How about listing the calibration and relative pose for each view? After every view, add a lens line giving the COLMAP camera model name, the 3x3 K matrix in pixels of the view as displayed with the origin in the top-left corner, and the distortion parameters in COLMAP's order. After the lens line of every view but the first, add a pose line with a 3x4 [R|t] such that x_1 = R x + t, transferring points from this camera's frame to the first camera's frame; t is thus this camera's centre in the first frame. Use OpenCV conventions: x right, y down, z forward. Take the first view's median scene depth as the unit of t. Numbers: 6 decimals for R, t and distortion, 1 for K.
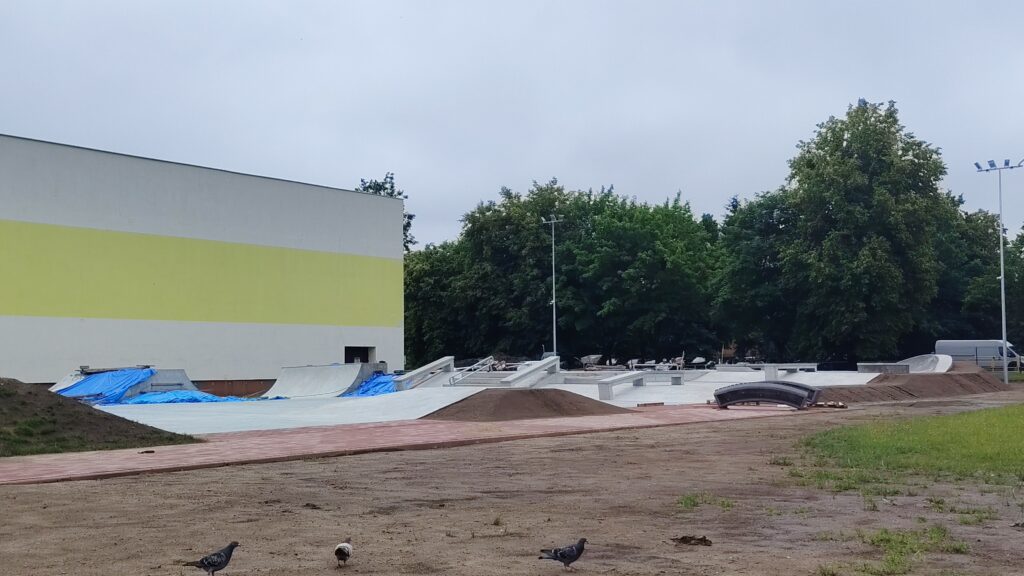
lens RADIAL K [[1175.0, 0, 512.5], [0, 1175.0, 279.8], [0, 0, 1]] dist [0.070993, 0.000000]
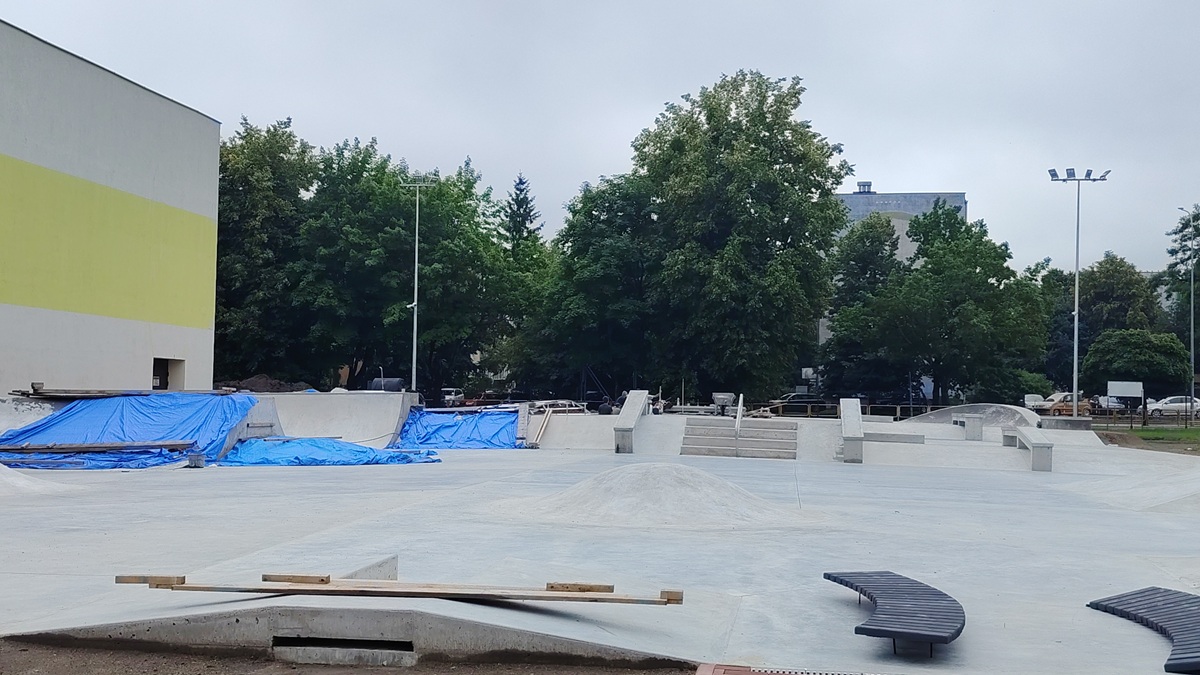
lens RADIAL K [[1485.5, 0, 592.0], [0, 1485.5, 329.2], [0, 0, 1]] dist [0.137849, 0.000000]
pose [[0.861522, 0.055987, 0.504624, -0.298471], [-0.070866, 0.997432, 0.010324, 0.016472], [-0.502750, -0.044656, 0.863277, 0.204990]]
